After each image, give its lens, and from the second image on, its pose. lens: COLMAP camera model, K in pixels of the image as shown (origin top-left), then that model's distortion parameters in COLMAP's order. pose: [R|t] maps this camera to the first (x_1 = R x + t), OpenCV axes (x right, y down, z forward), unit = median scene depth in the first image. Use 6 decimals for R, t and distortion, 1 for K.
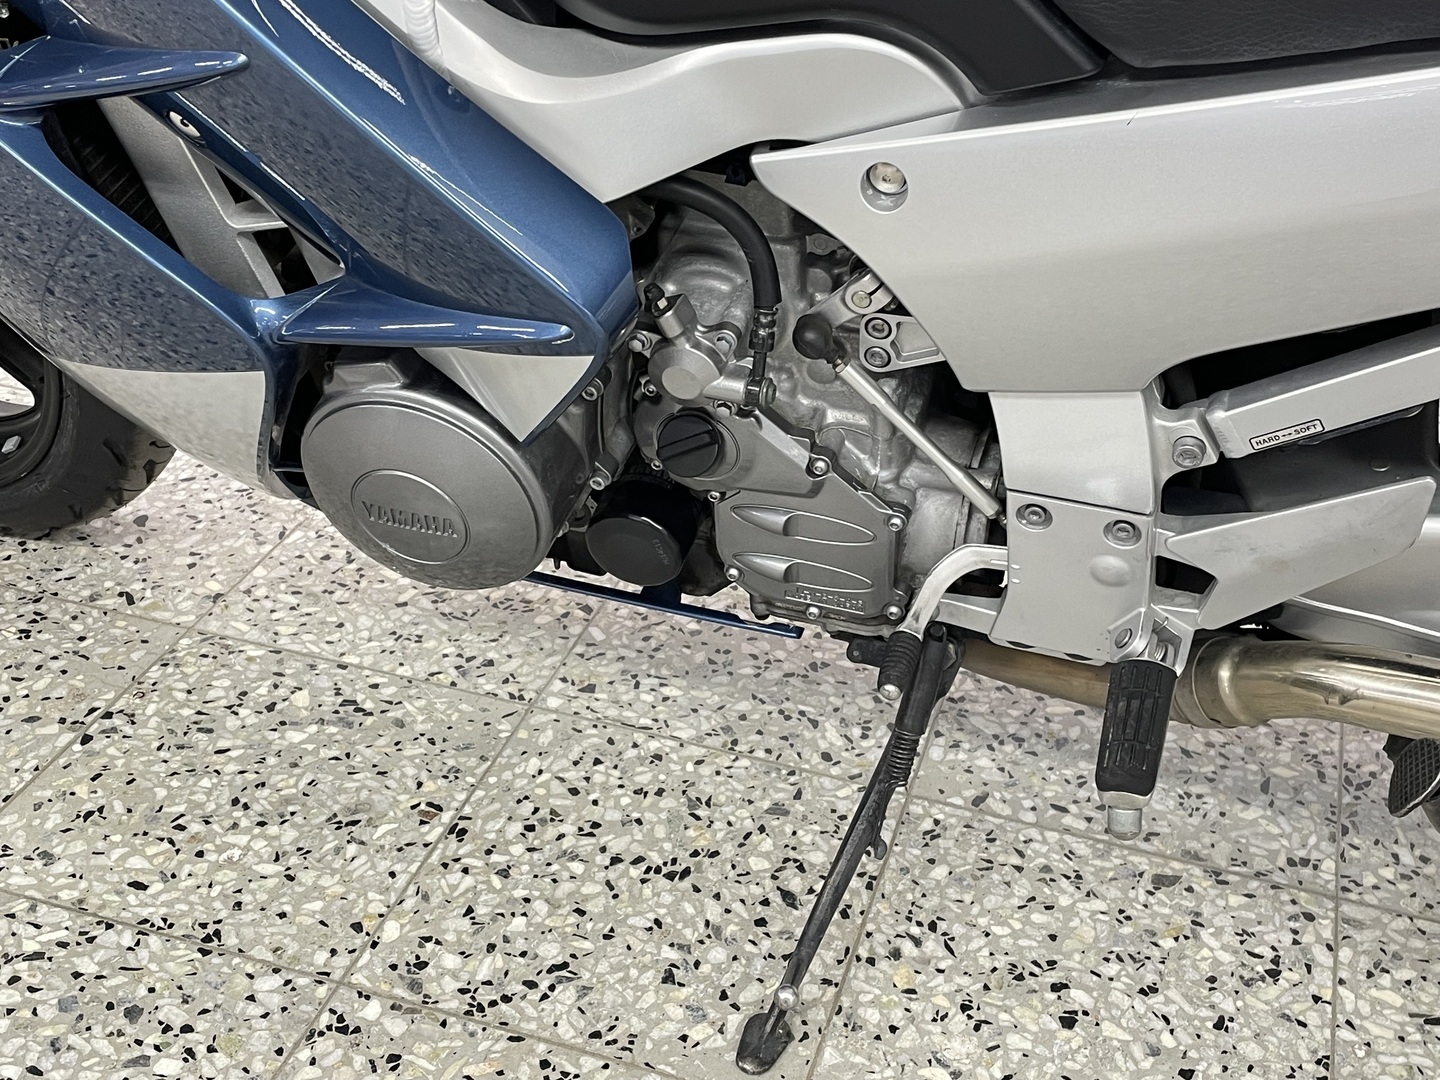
lens RADIAL K [[1714.6, 0, 733.0], [0, 1714.6, 522.6], [0, 0, 1]] dist [0.119270, -0.195021]
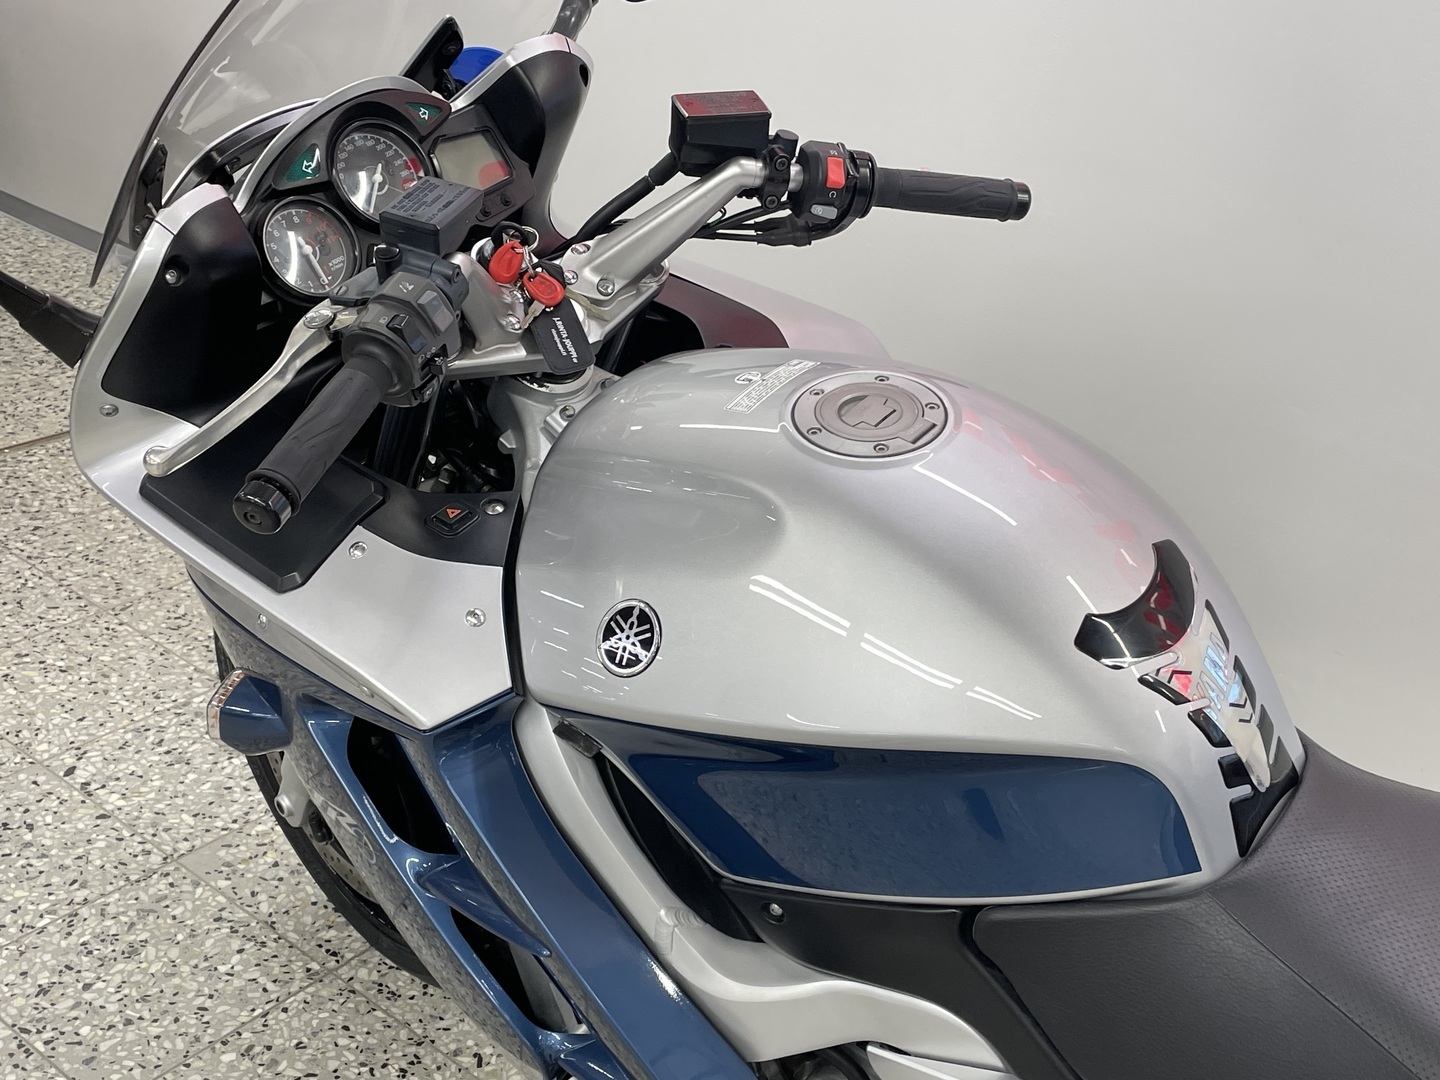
lens RADIAL K [[1714.6, 0, 733.0], [0, 1714.6, 522.6], [0, 0, 1]] dist [0.119270, -0.195021]
pose [[0.934265, 0.207578, -0.289931, 0.180460], [-0.243941, 0.965117, -0.095086, -0.357132], [0.260080, 0.159562, 0.952312, -0.386461]]
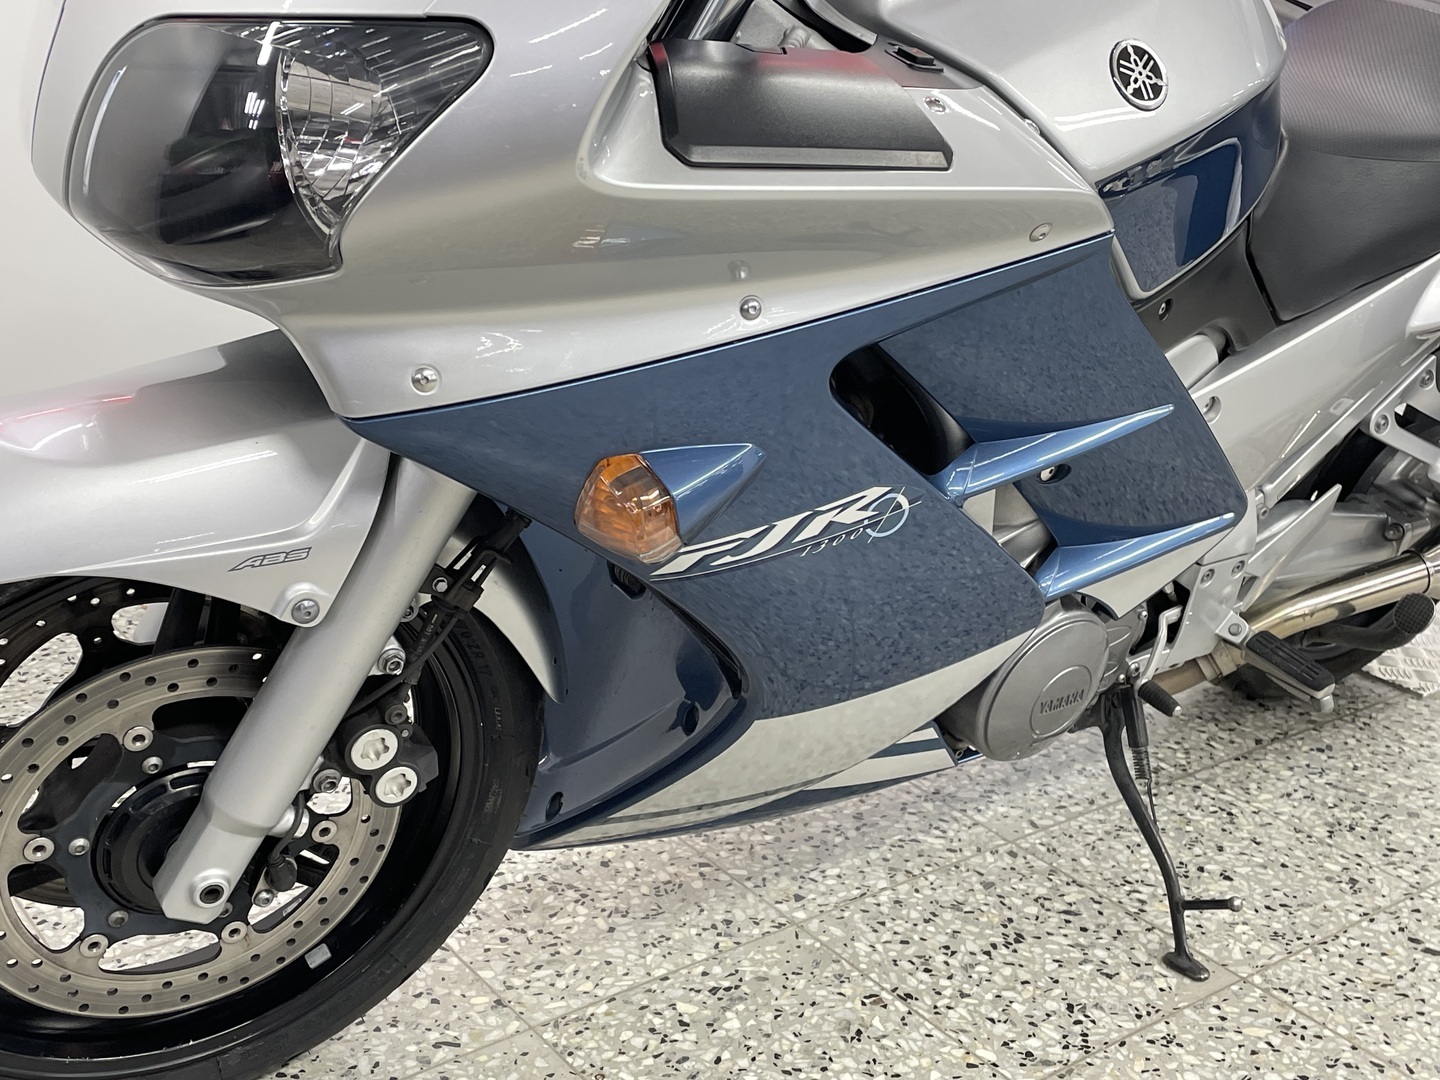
lens RADIAL K [[1714.6, 0, 733.0], [0, 1714.6, 522.6], [0, 0, 1]] dist [0.119270, -0.195021]
pose [[0.570349, -0.273580, 0.774504, -1.222091], [0.406573, 0.913323, 0.023213, -0.245978], [-0.713723, 0.301653, 0.632143, 0.173119]]
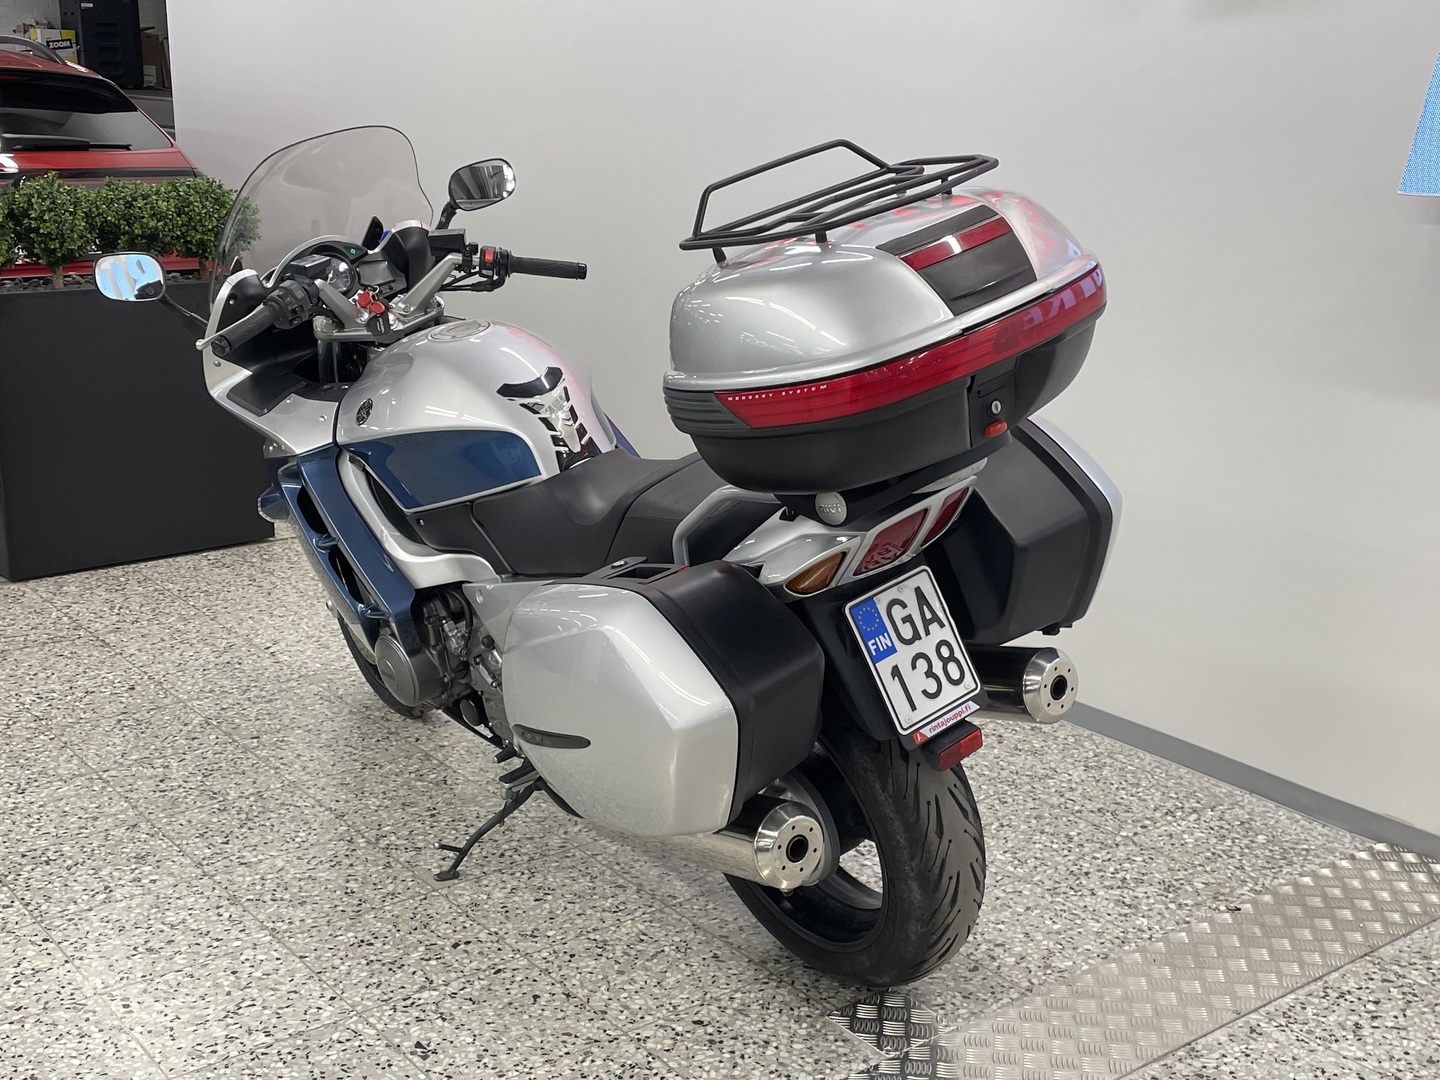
lens RADIAL K [[1709.0, 0, 727.1], [0, 1709.0, 544.2], [0, 0, 1]] dist [0.148827, -0.348649]
pose [[0.827867, 0.125140, -0.546788, 1.844994], [-0.284402, 0.933852, -0.216875, 0.254376], [0.483479, 0.335051, 0.808695, -1.279776]]
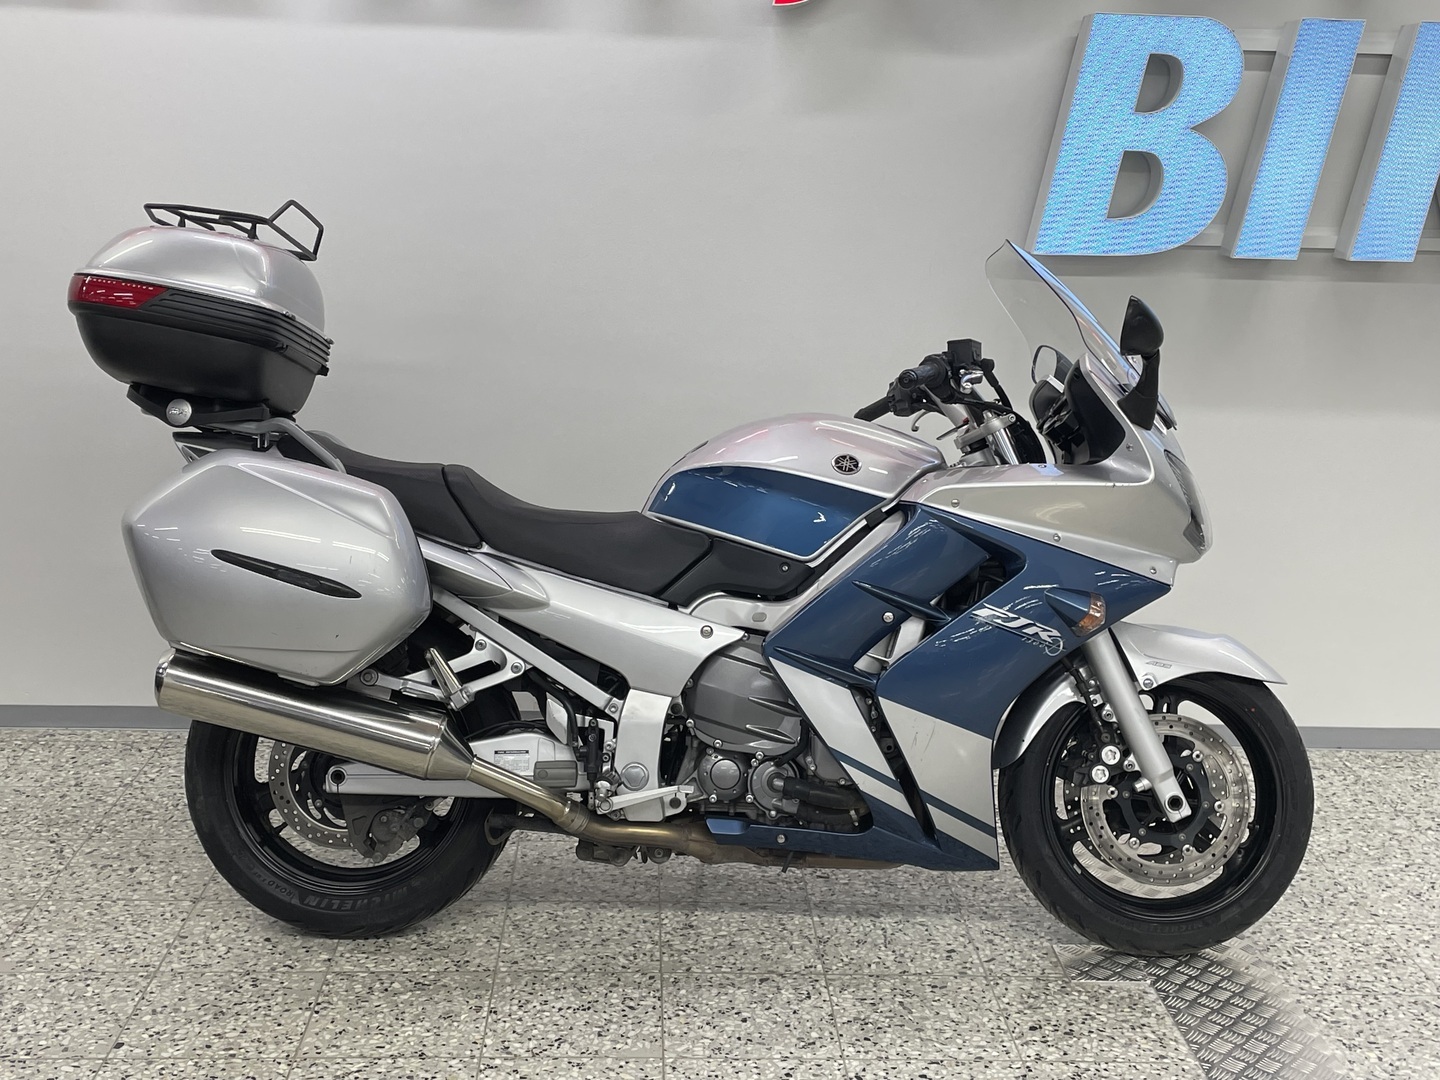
lens RADIAL K [[1731.0, 0, 720.0], [0, 1731.0, 540.0], [0, 0, 1]] dist [0.109225, -0.128294]
pose [[0.937348, -0.082786, 0.338416, -0.686122], [0.185120, 0.941237, -0.282494, 0.329371], [-0.295143, 0.327443, 0.897592, -1.651600]]
